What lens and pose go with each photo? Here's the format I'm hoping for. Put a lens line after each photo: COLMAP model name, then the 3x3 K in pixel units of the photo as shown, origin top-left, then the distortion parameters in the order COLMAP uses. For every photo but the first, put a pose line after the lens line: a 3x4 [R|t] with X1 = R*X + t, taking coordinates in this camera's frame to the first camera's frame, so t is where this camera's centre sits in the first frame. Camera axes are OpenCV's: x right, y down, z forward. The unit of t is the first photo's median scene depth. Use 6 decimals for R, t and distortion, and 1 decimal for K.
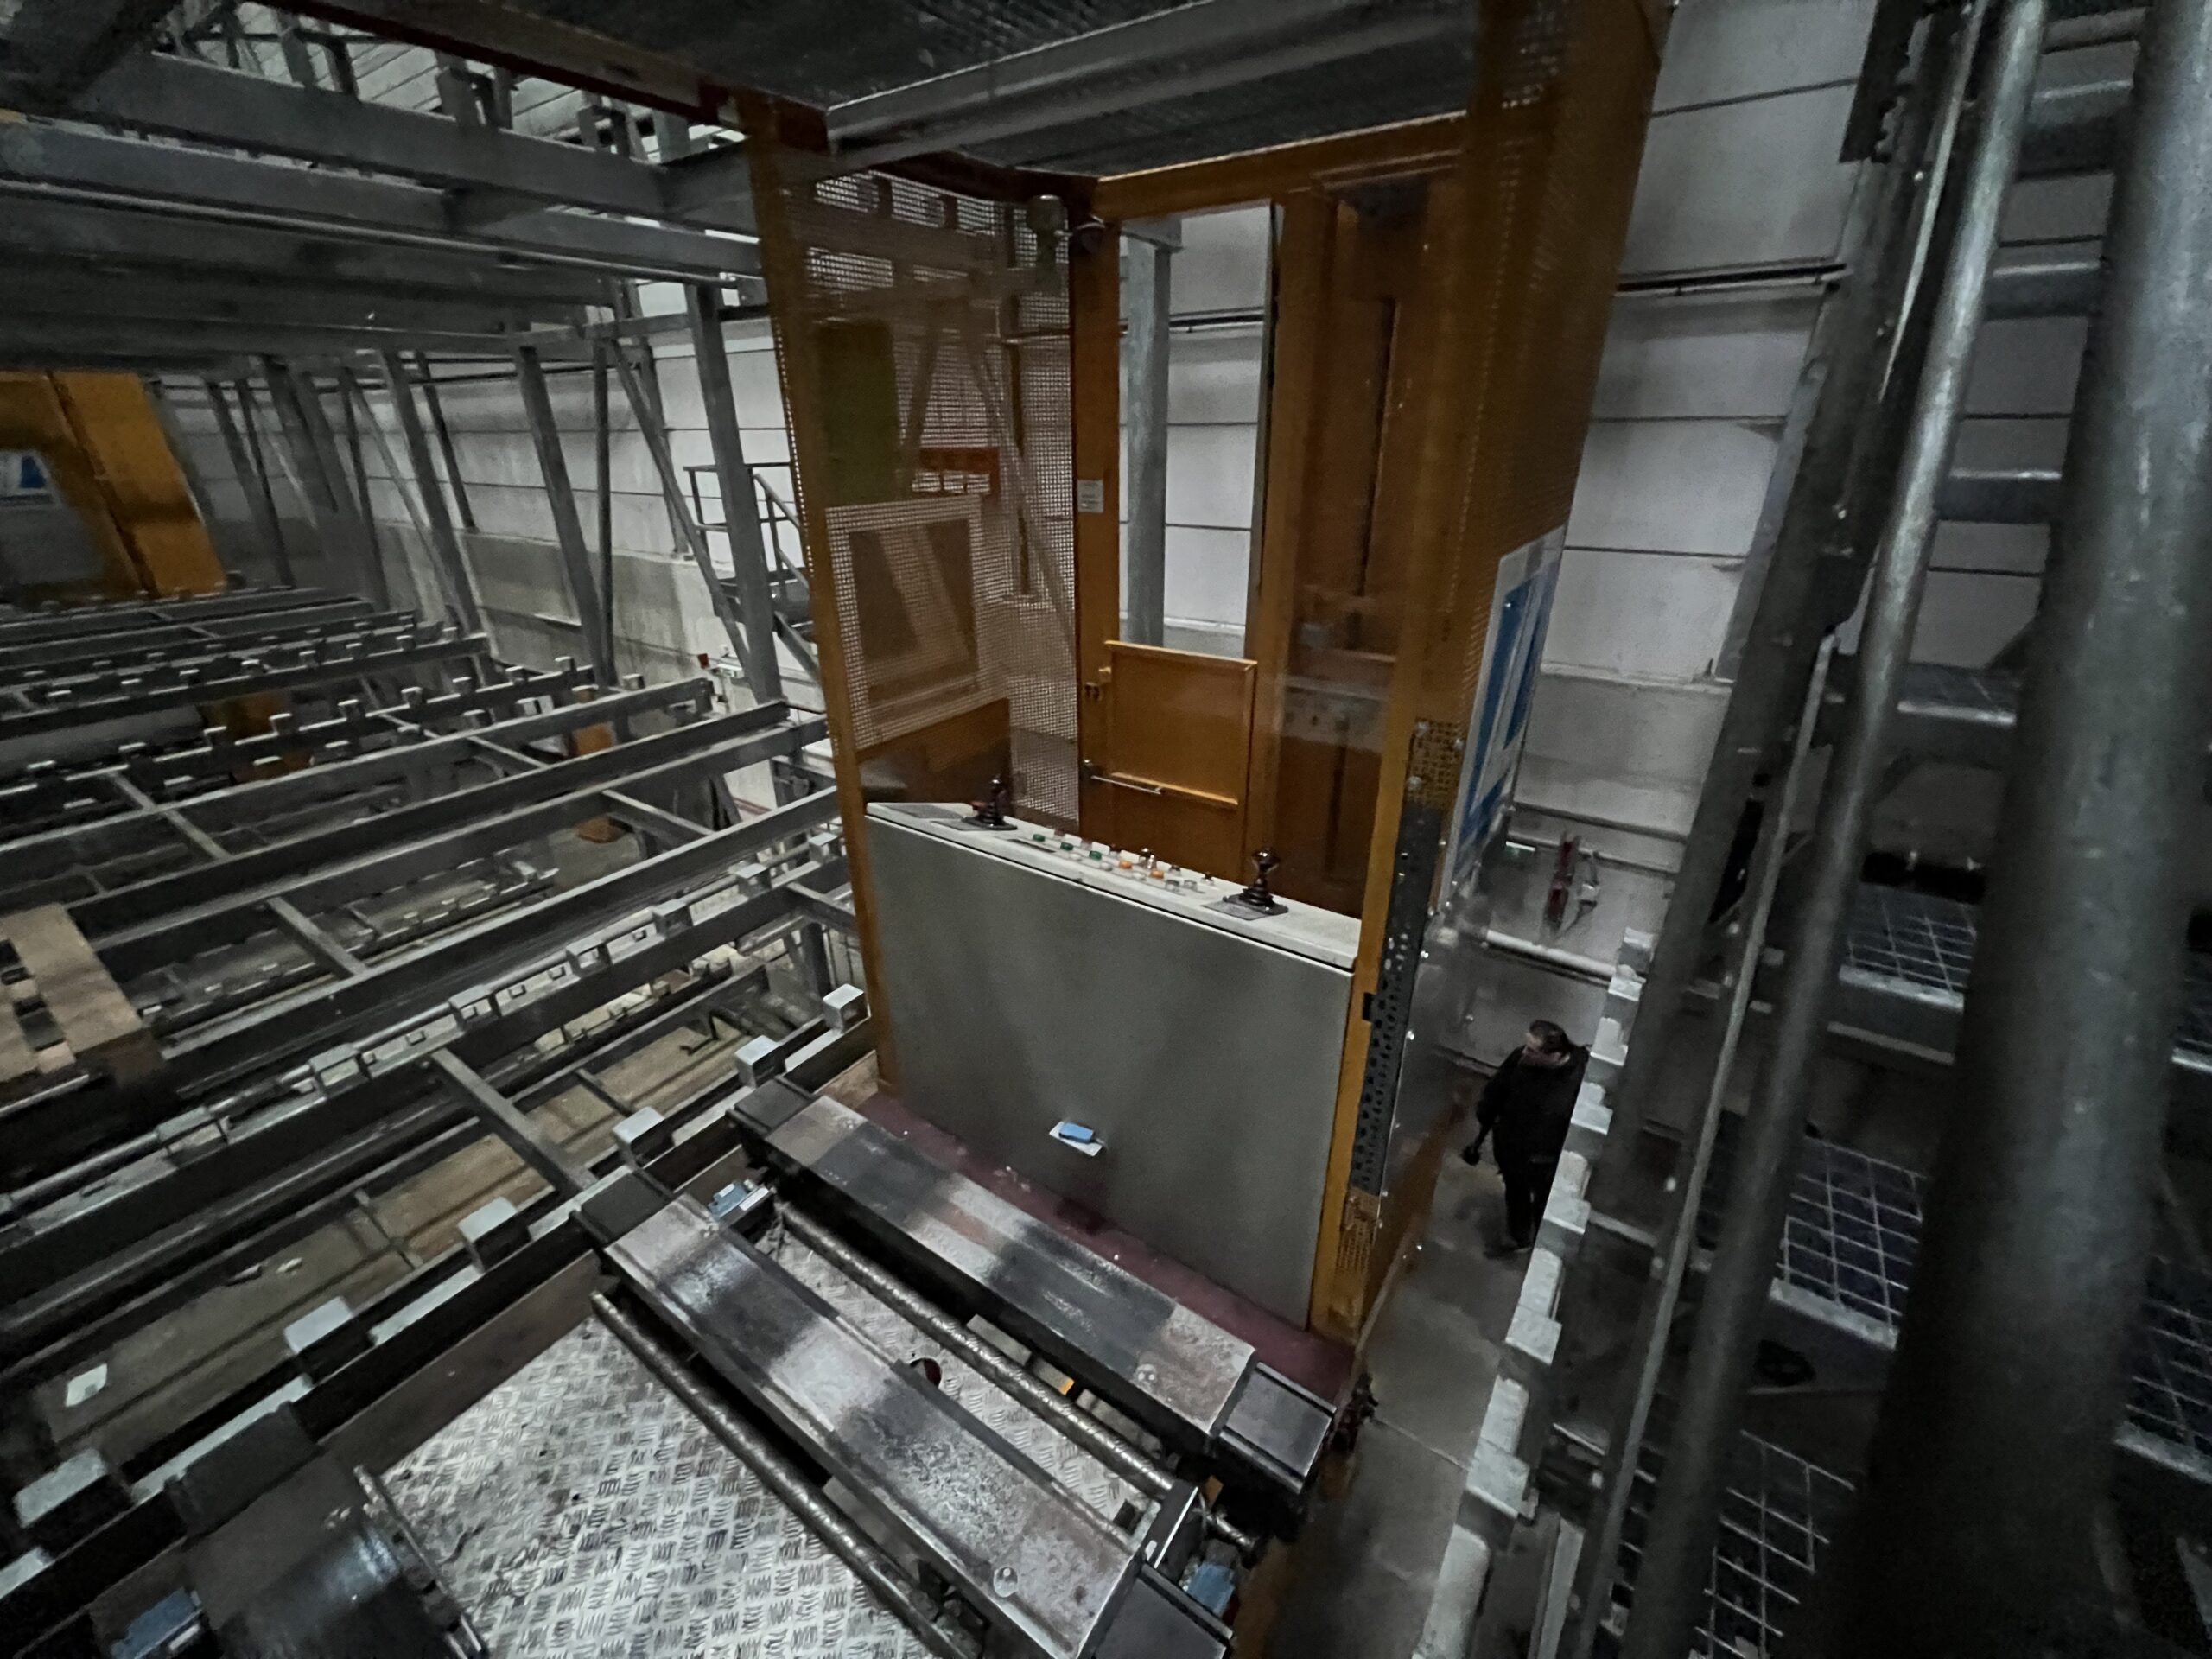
lens RADIAL K [[882.4, 0, 1101.5], [0, 882.4, 825.2], [0, 0, 1]] dist [-0.000530, -0.000436]
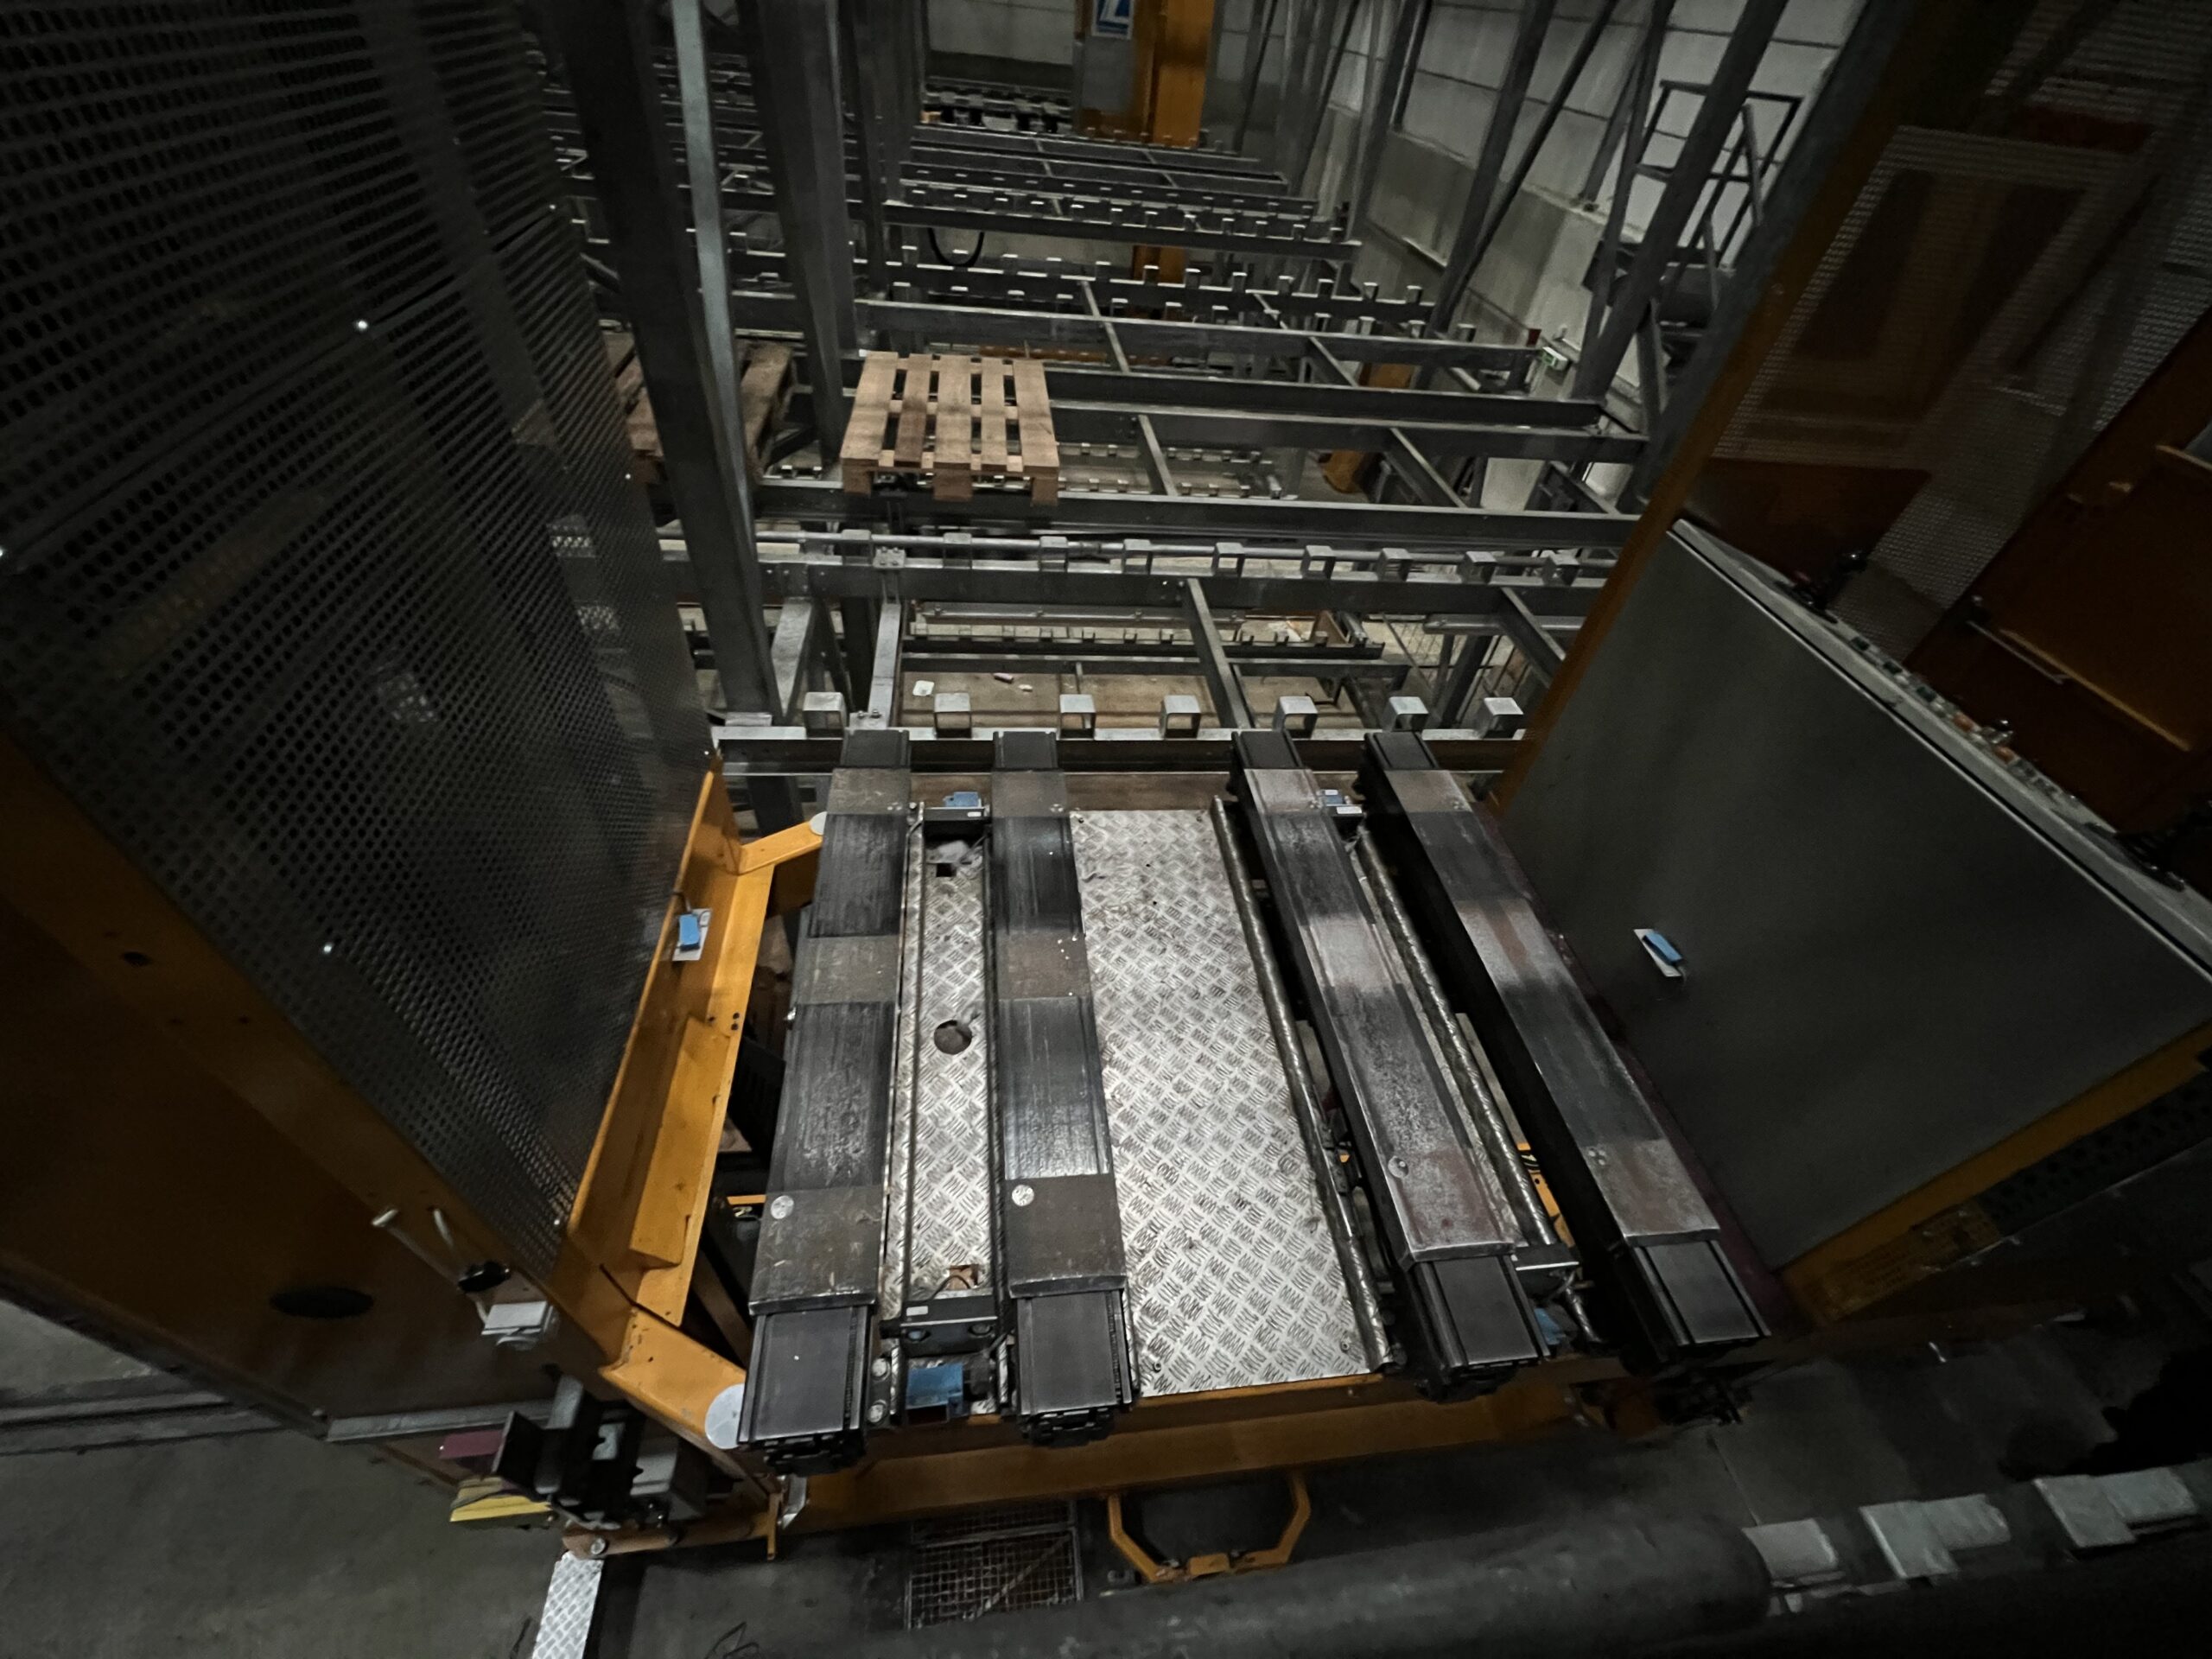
lens RADIAL K [[882.4, 0, 1099.6], [0, 882.4, 823.1], [0, 0, 1]] dist [-0.000530, -0.000436]
pose [[0.652580, 0.575167, -0.493276, -0.026434], [-0.400803, 0.814495, 0.419471, 0.072811], [0.643037, -0.076032, 0.762052, -0.065635]]
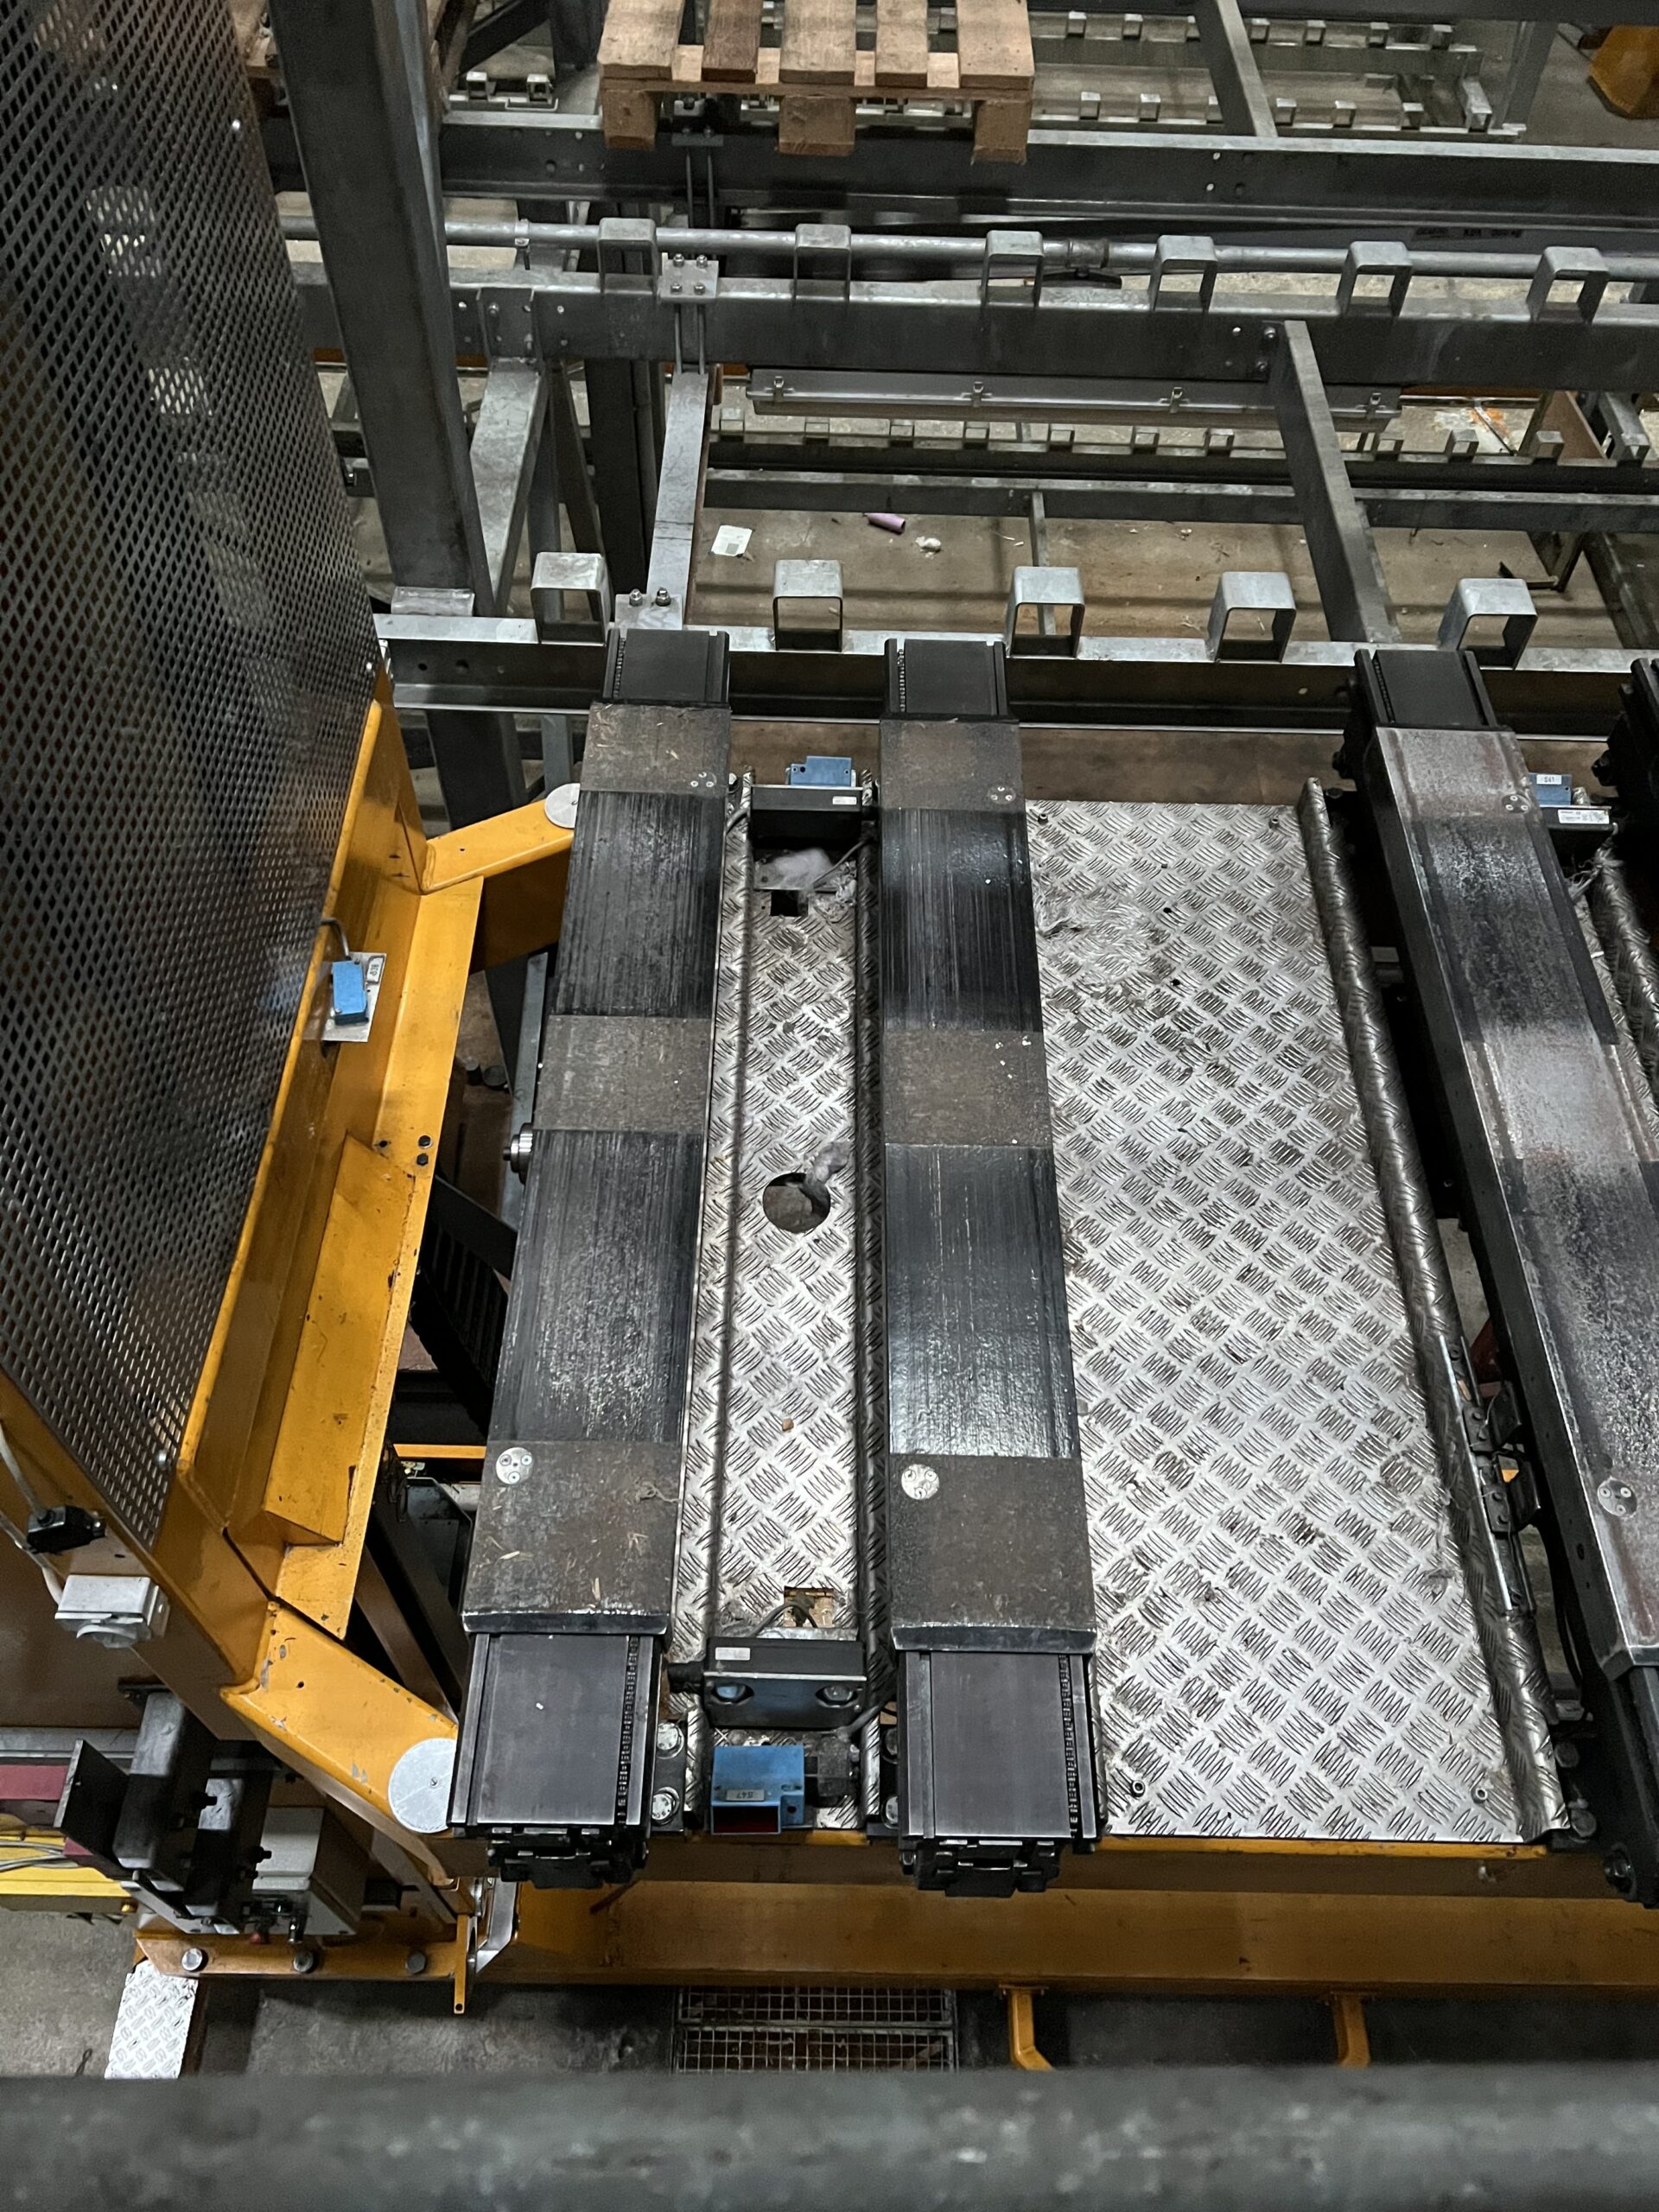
lens RADIAL K [[1667.1, 0, 825.4], [0, 1667.1, 1084.6], [0, 0, 1]] dist [0.052897, -0.064473]
pose [[0.559480, 0.683028, -0.469527, -0.031555], [-0.373788, 0.713530, 0.592585, 0.070076], [0.739774, -0.156036, 0.654513, -0.088095]]
